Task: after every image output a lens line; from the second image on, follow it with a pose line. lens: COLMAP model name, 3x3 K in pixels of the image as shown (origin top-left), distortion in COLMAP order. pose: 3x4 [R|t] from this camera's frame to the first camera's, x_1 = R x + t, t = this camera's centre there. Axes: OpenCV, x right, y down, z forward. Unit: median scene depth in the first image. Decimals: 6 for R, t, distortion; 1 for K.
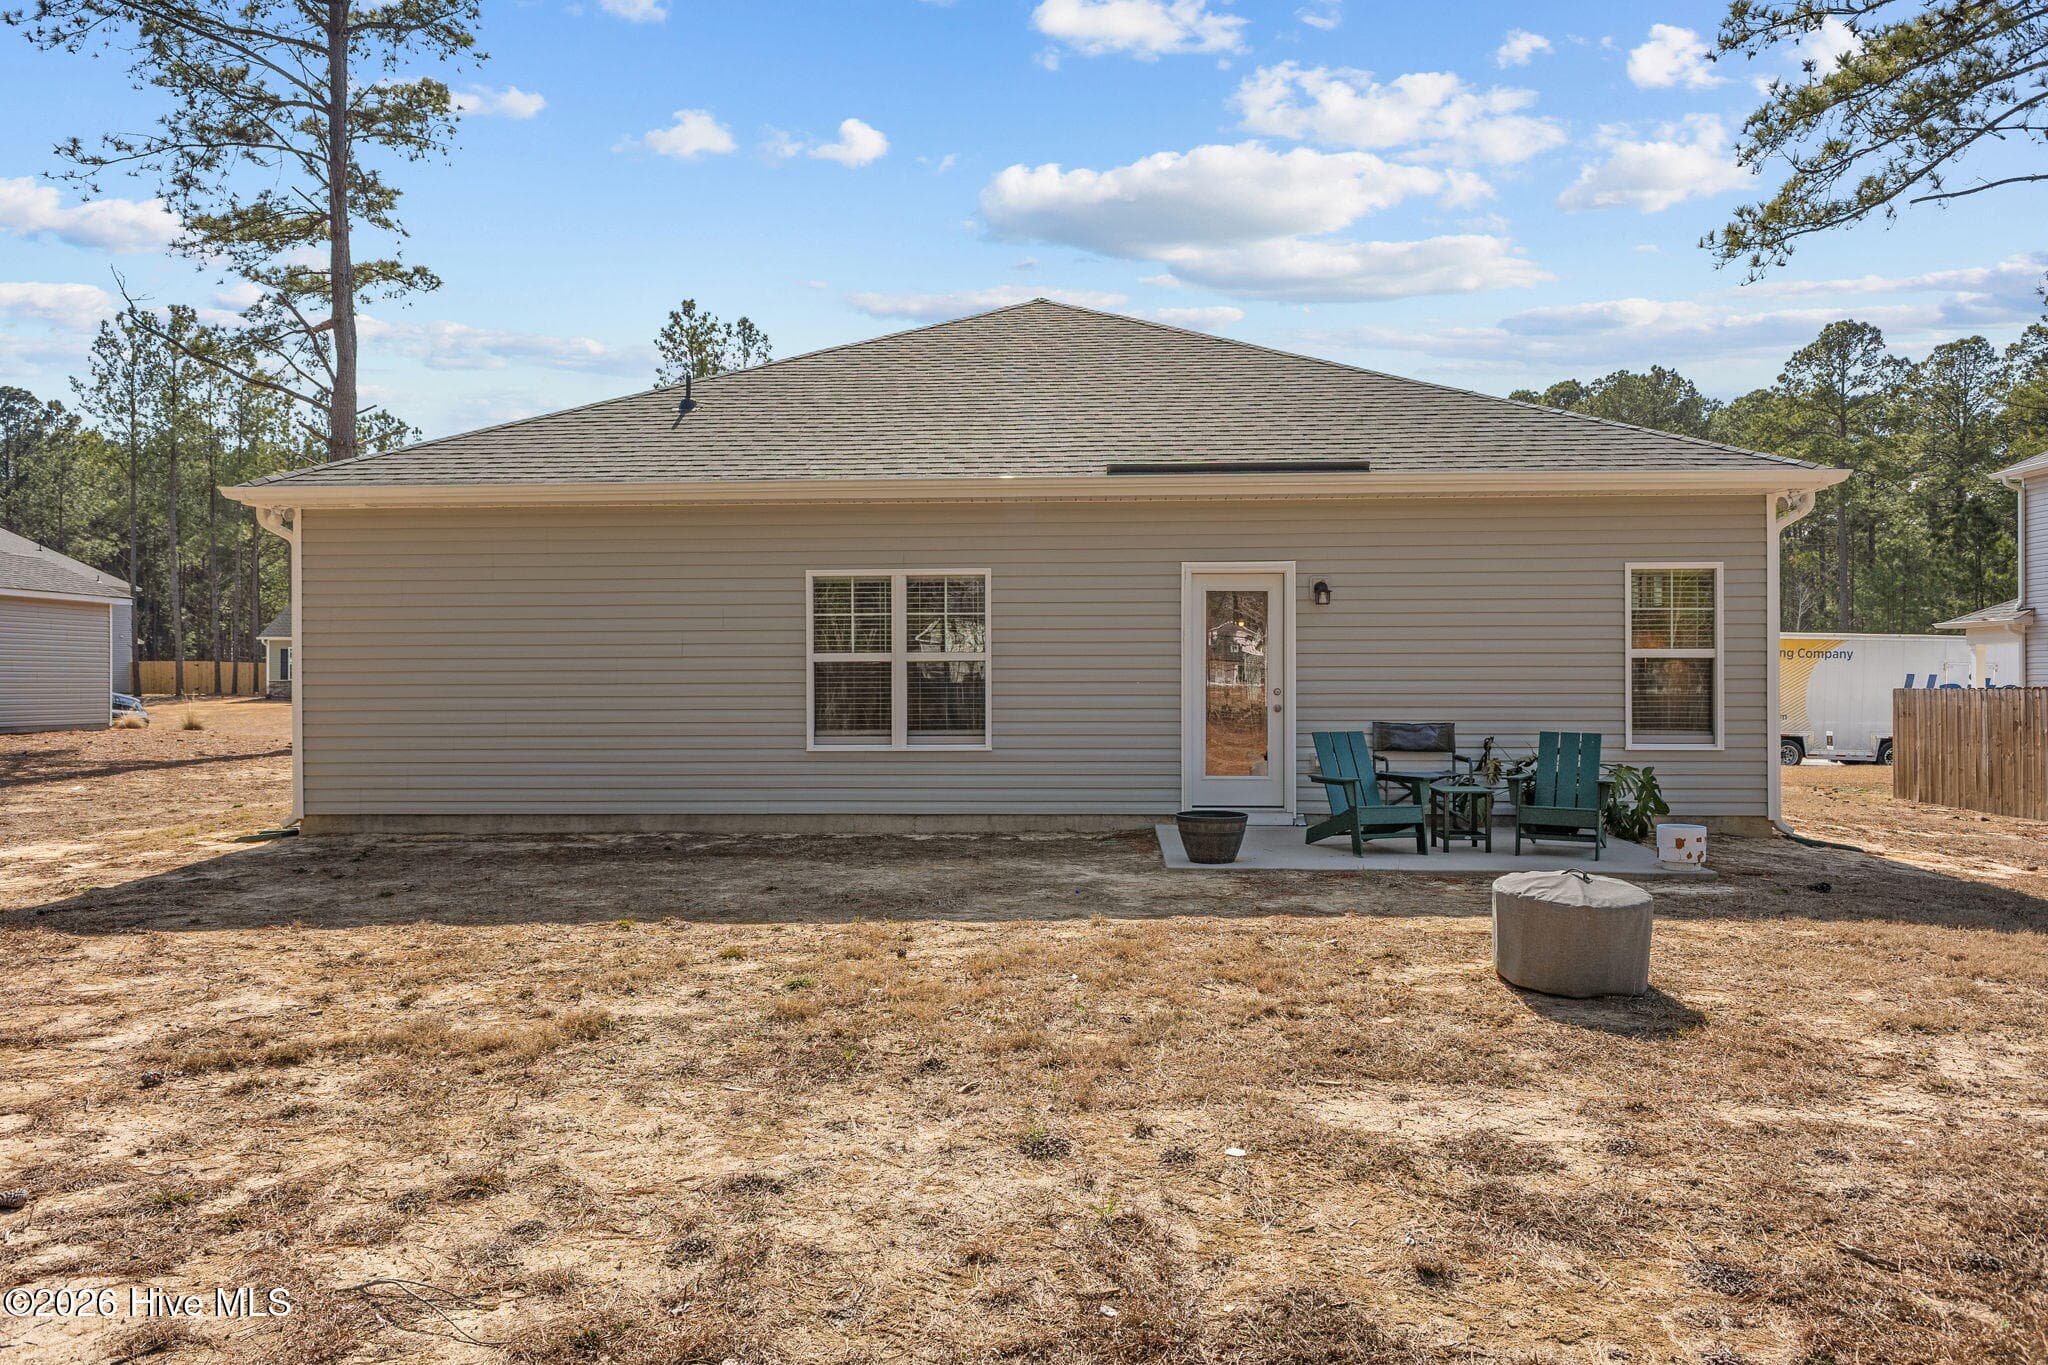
lens RADIAL K [[1386.4, 0, 1024.0], [0, 1386.4, 682.5], [0, 0, 1]] dist [0.004588, 0.004053]
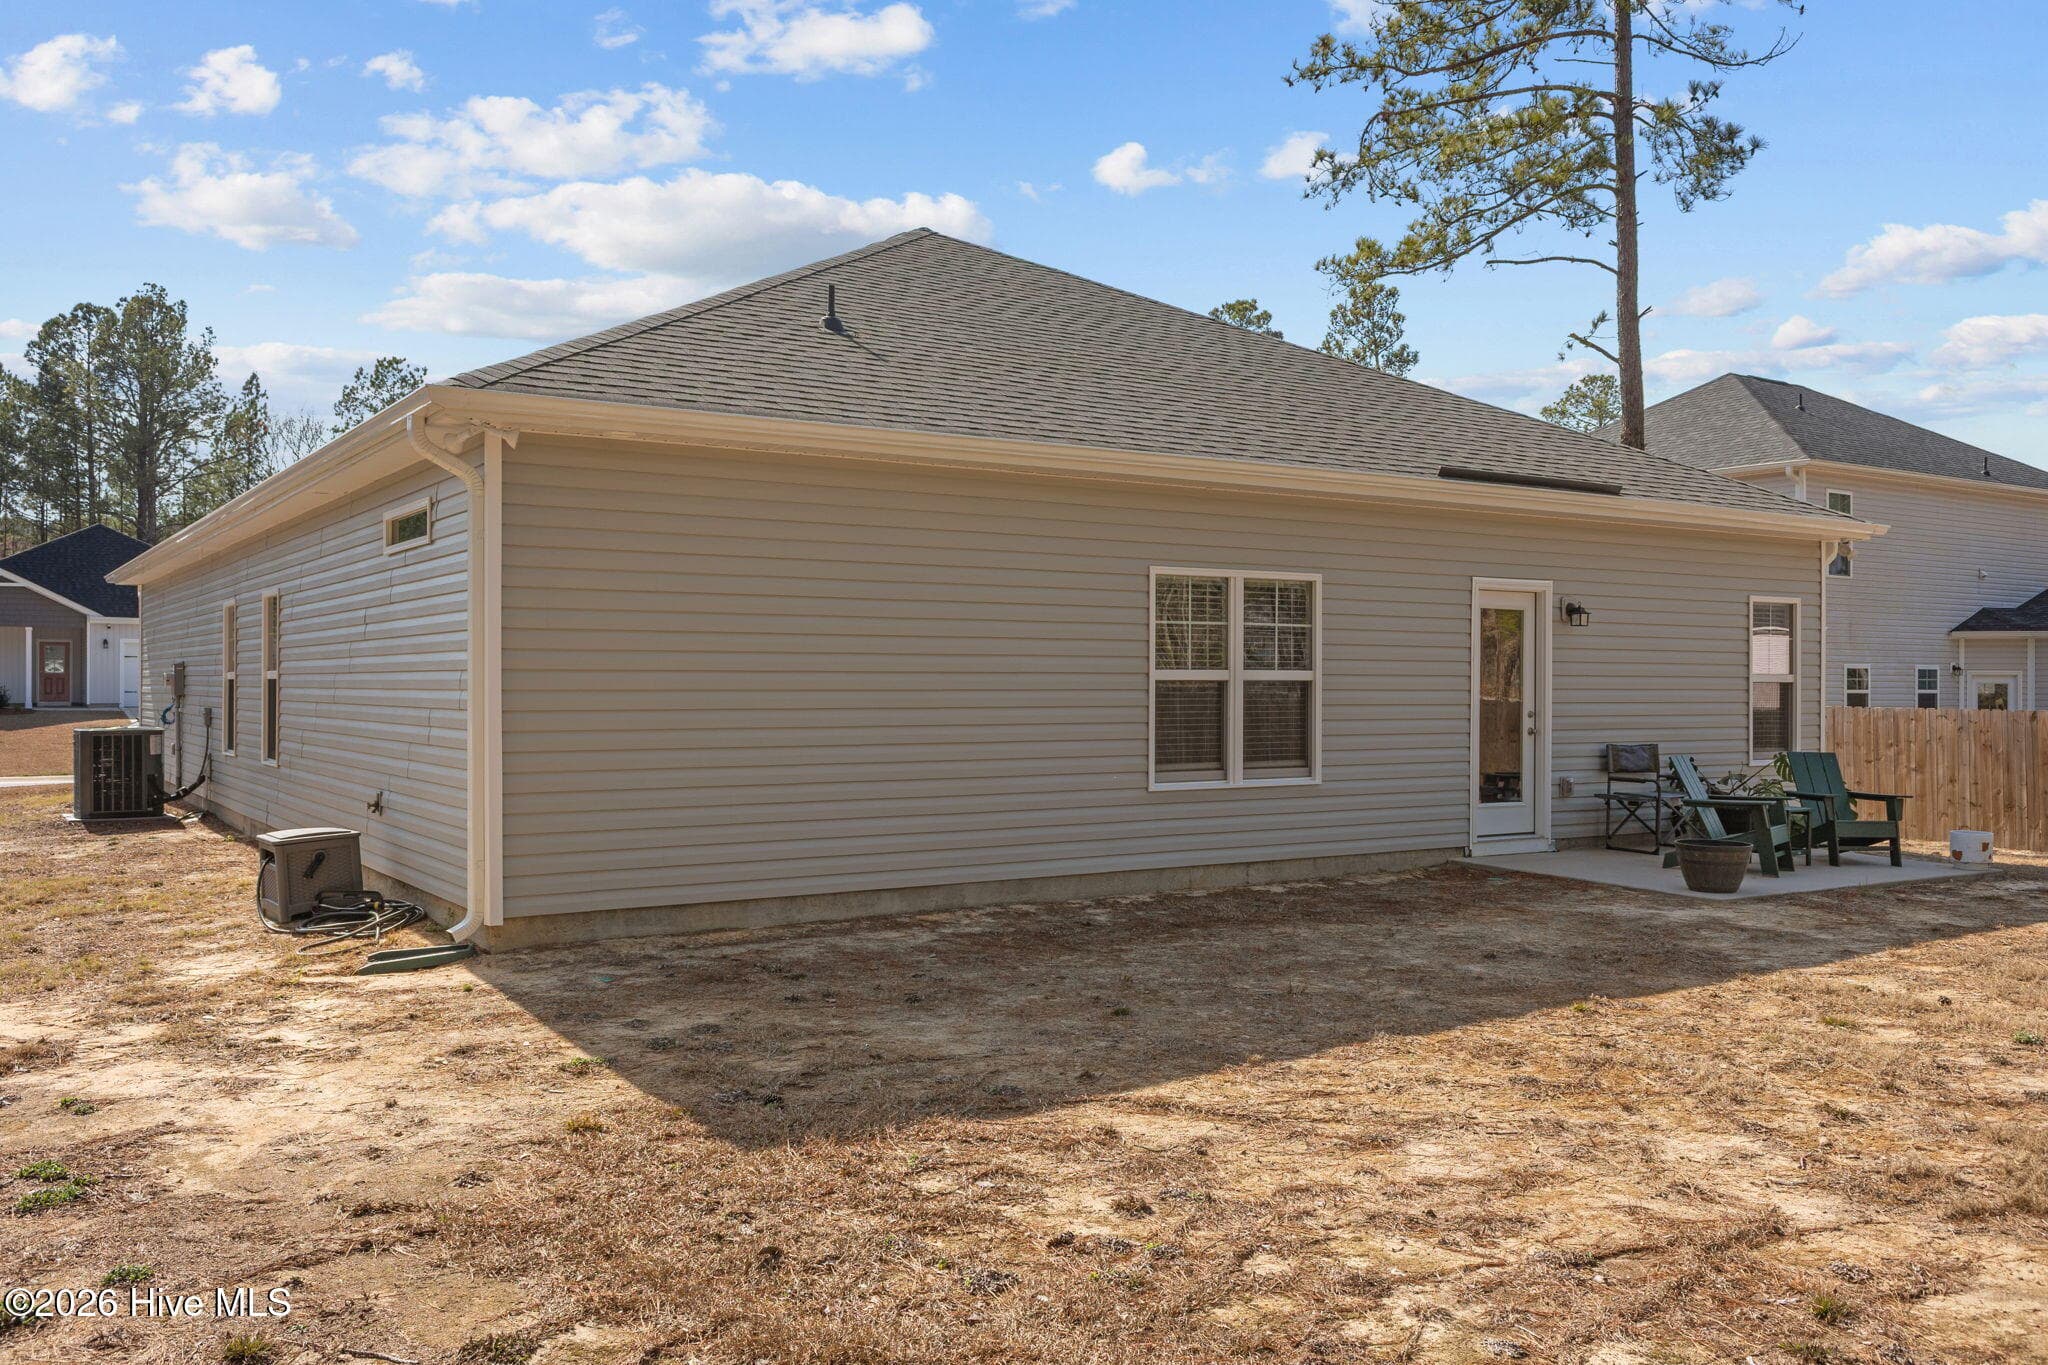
lens RADIAL K [[1701.5, 0, 1153.7], [0, 1701.5, 685.0], [0, 0, 1]] dist [-0.002636, -0.002419]
pose [[0.794182, 0.004531, 0.607663, -0.750669], [0.003989, 0.999912, -0.012669, 0.000175], [-0.607667, 0.012486, 0.794094, 0.218446]]
